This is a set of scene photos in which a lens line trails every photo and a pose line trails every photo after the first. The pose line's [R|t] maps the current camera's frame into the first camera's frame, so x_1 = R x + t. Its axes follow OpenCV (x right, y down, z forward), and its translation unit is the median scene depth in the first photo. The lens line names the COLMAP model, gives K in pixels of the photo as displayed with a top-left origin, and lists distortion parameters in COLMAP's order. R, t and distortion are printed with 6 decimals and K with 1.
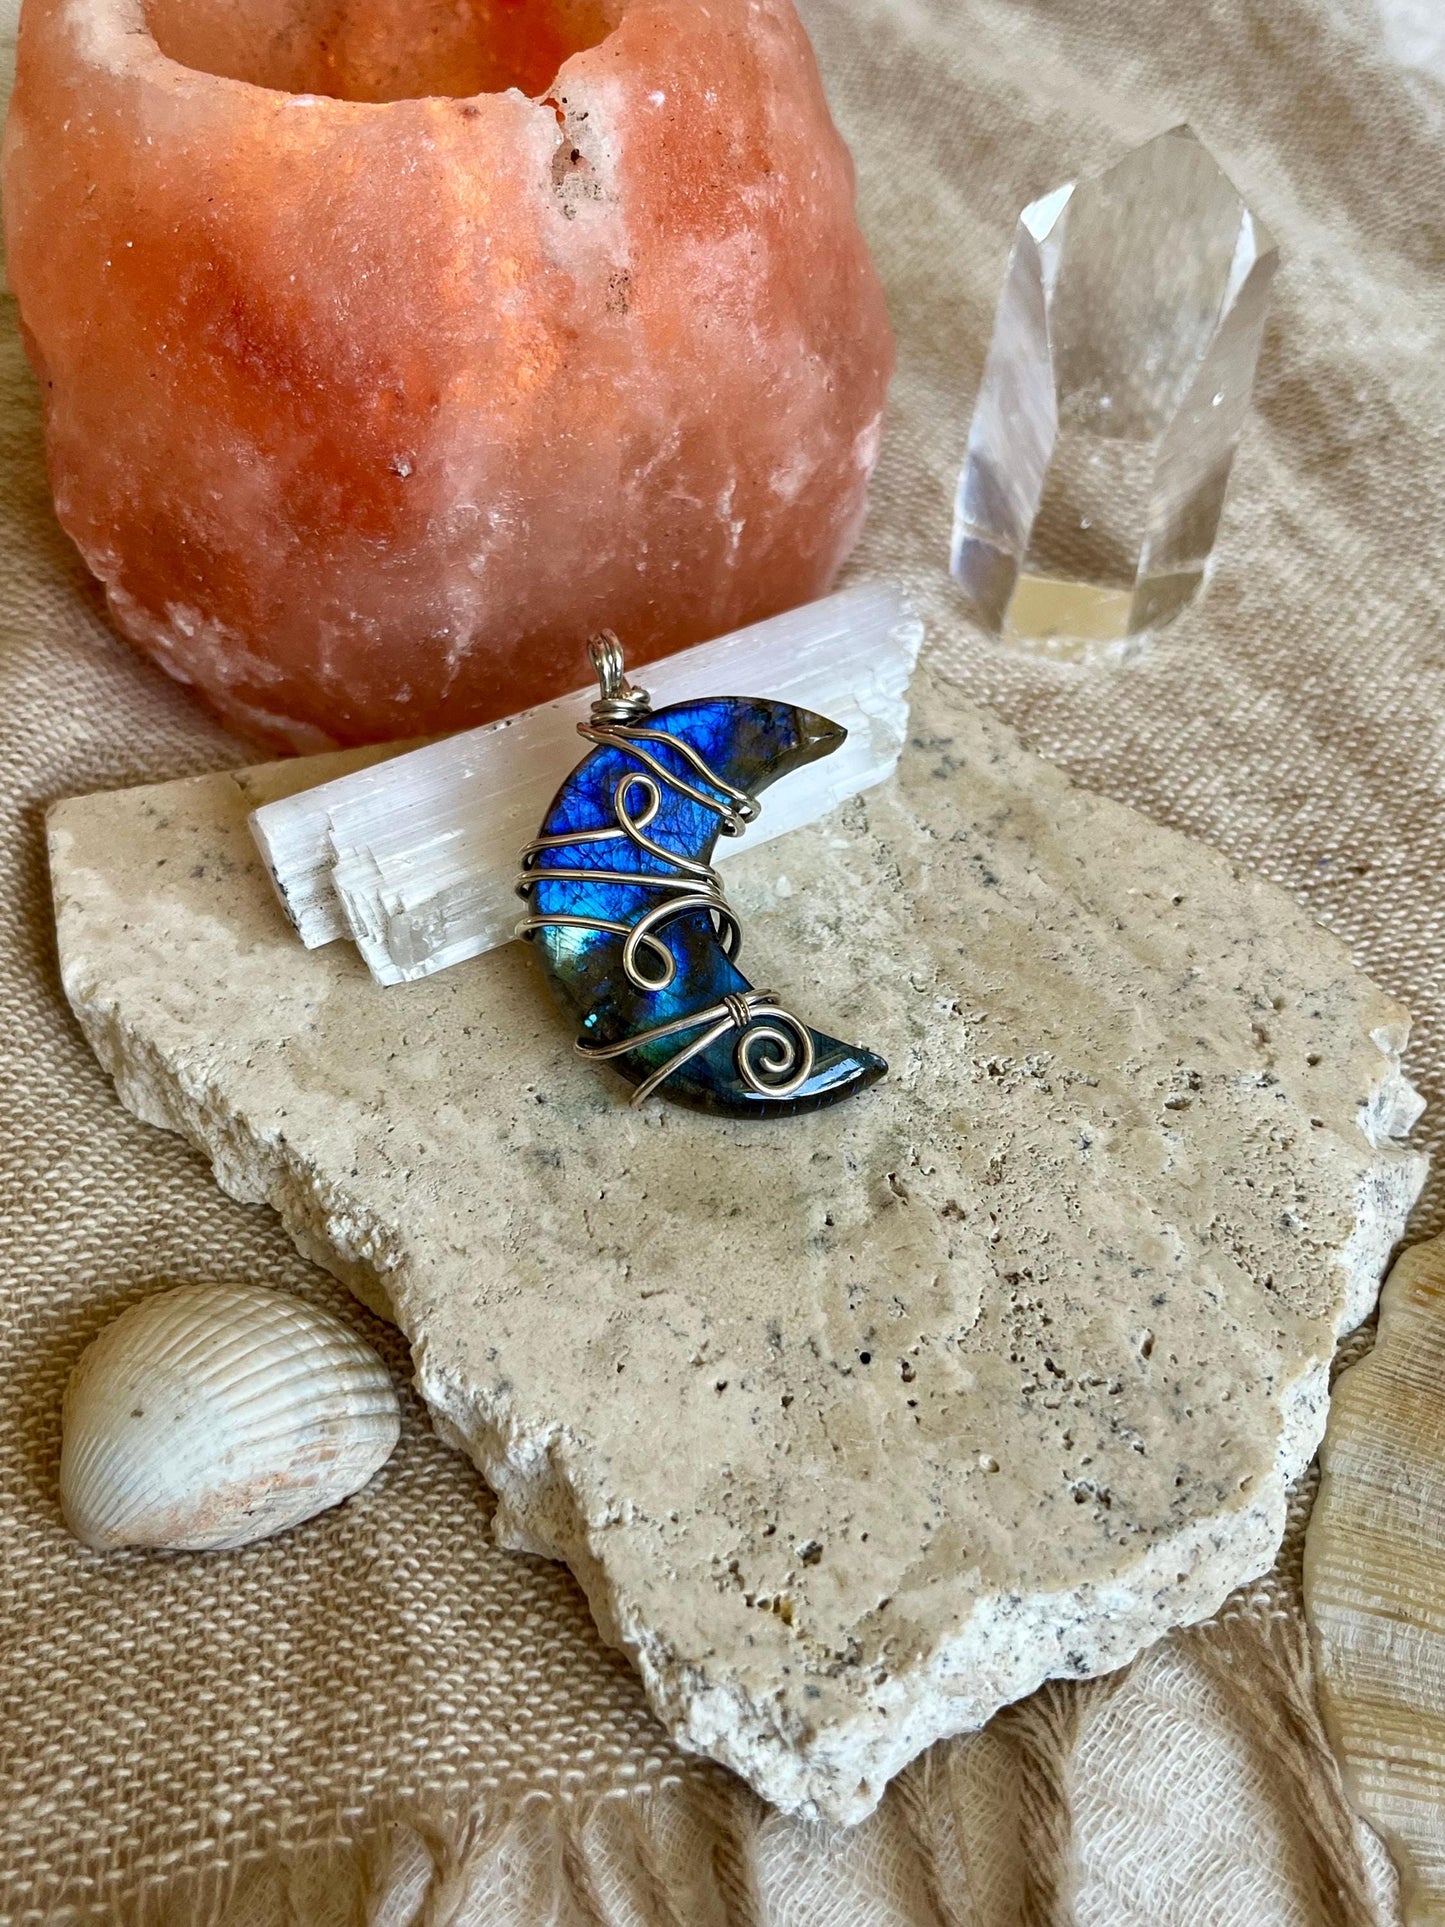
lens RADIAL K [[2041.5, 0, 743.2], [0, 2041.5, 929.1], [0, 0, 1]] dist [0.046159, -0.197456]
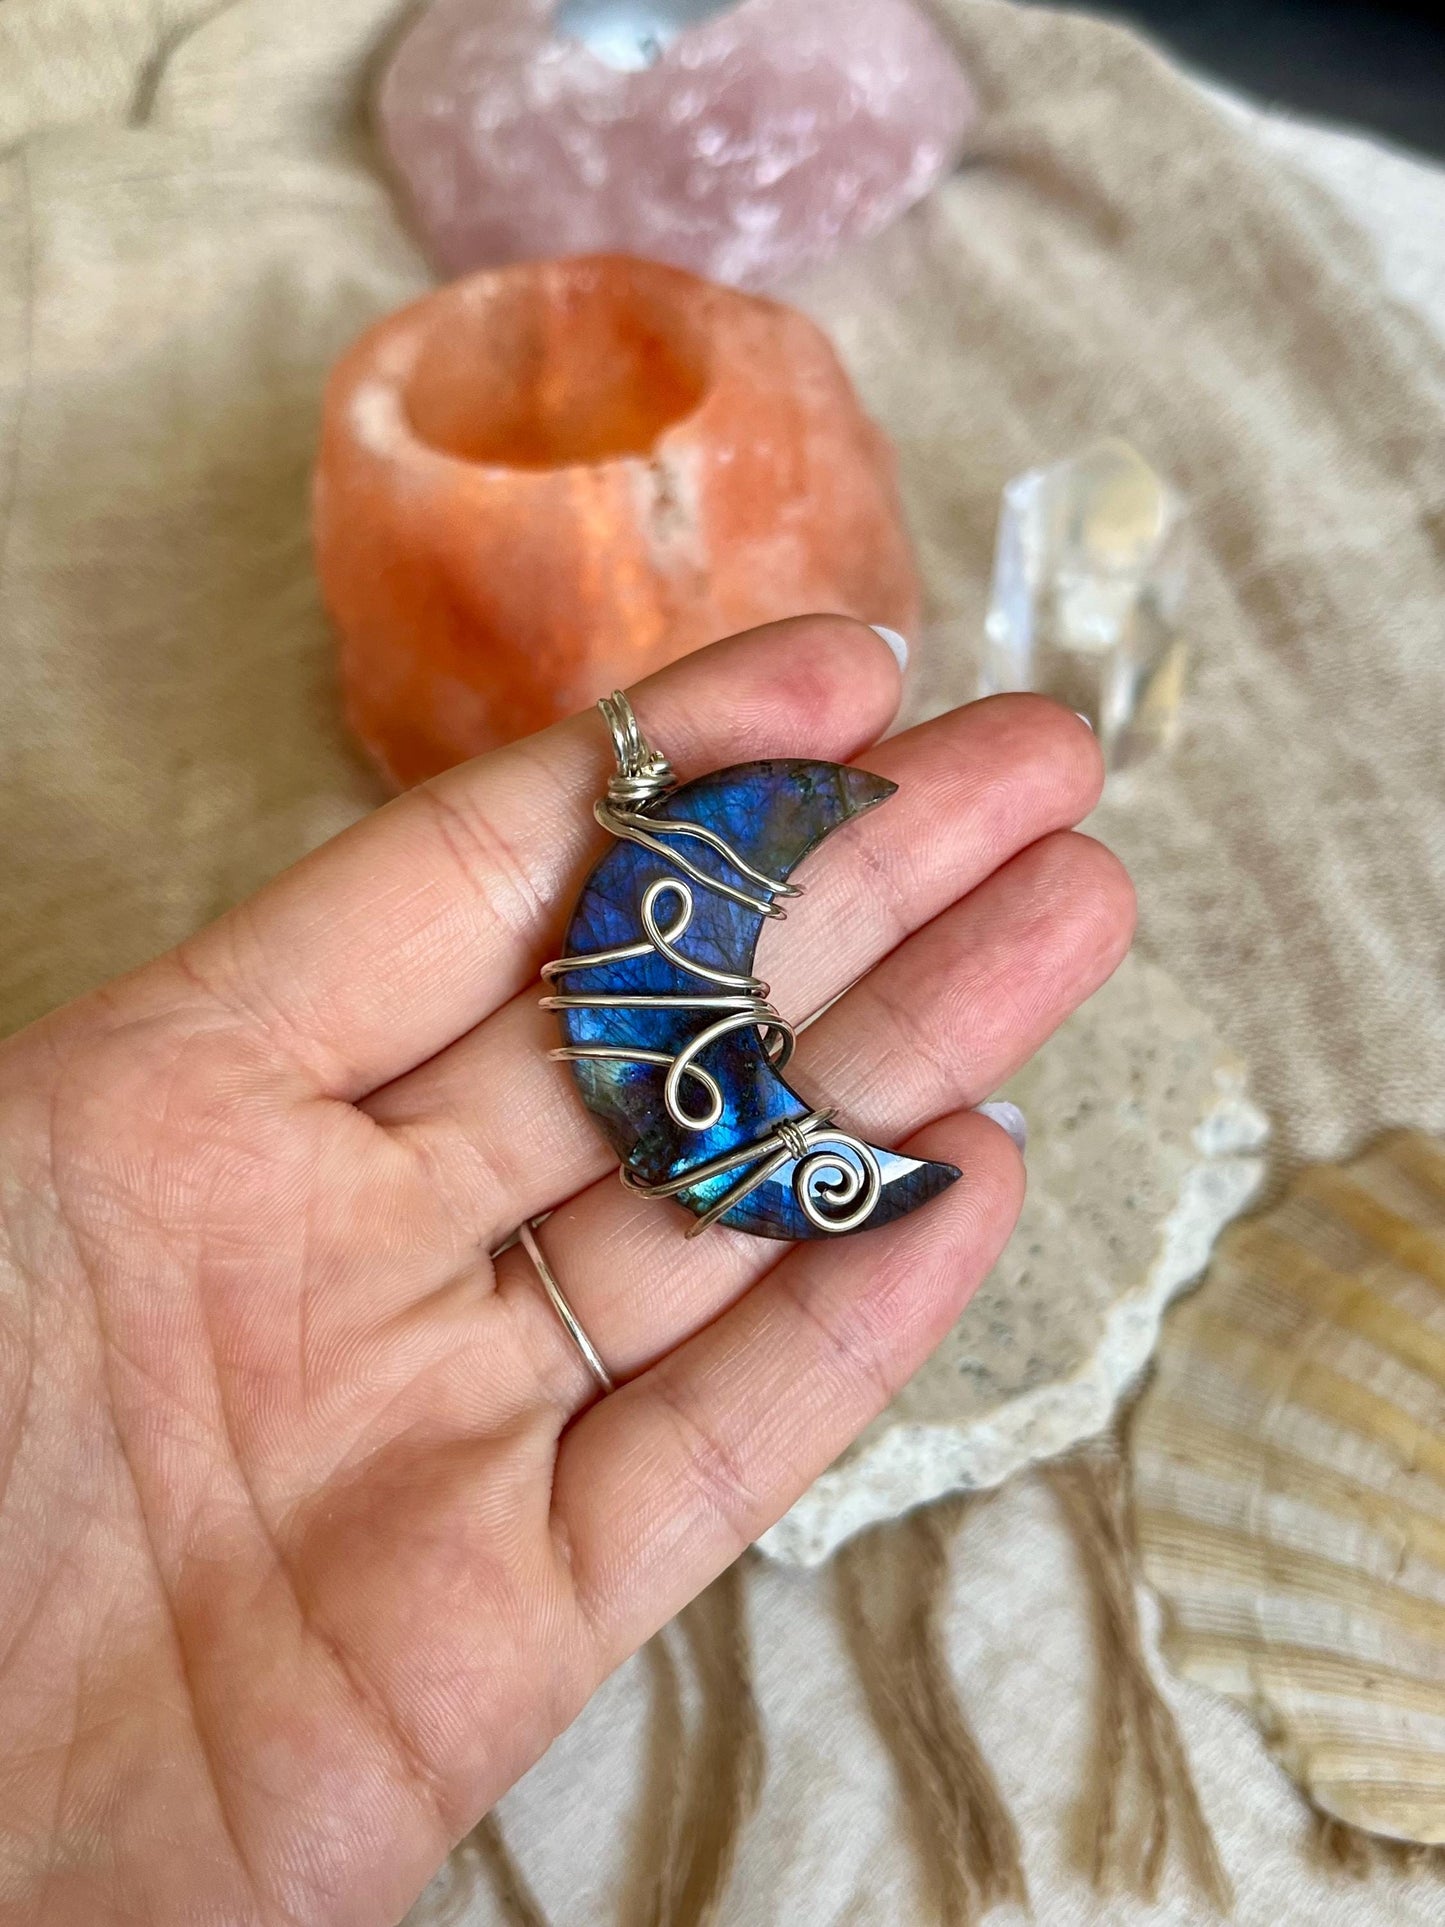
lens RADIAL K [[2055.9, 0, 723.5], [0, 2055.9, 934.8], [0, 0, 1]] dist [-0.000495, -0.029898]
pose [[0.987816, 0.004340, -0.155567, 0.200359], [-0.006103, 0.999922, -0.010858, -0.032161], [0.155508, 0.011675, 0.987766, -0.516325]]
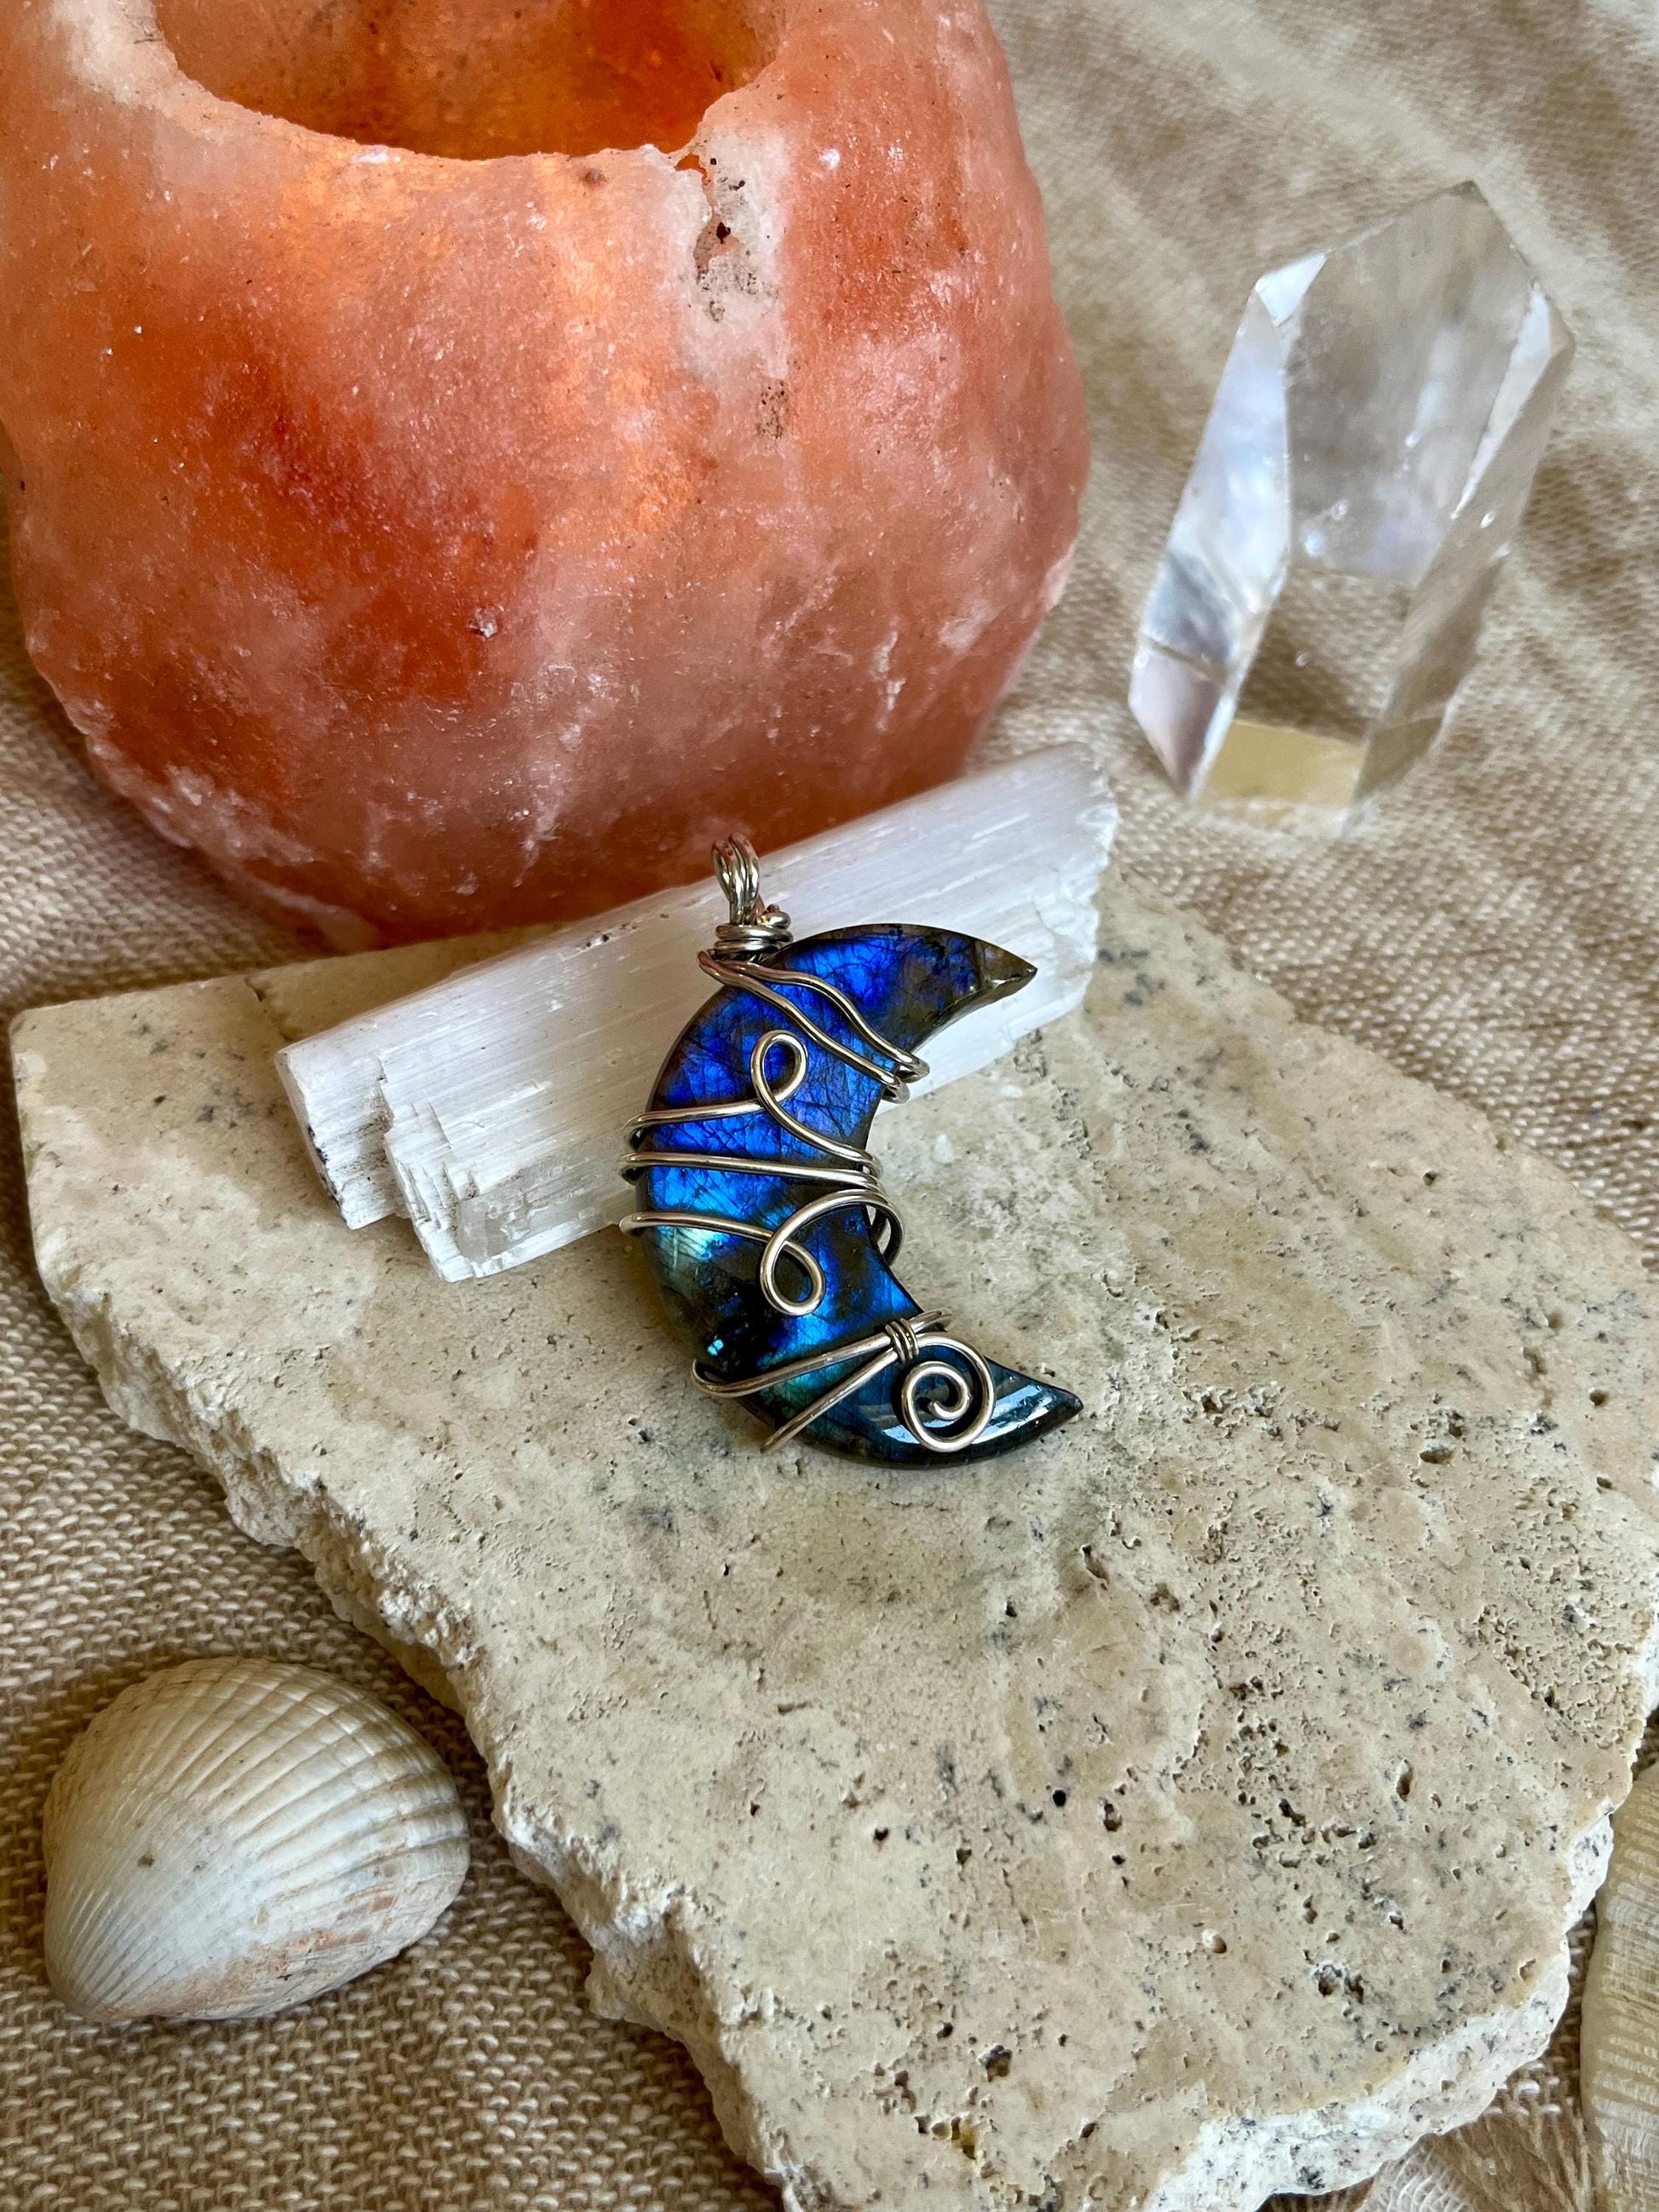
lens RADIAL K [[2360.2, 0, 830.6], [0, 2360.2, 1073.1], [0, 0, 1]] dist [-0.000495, -0.029898]
pose [[0.998879, 0.026426, 0.039273, -0.068631], [-0.029026, 0.997319, 0.067167, -0.124098], [-0.037392, -0.068232, 0.996969, 0.092852]]
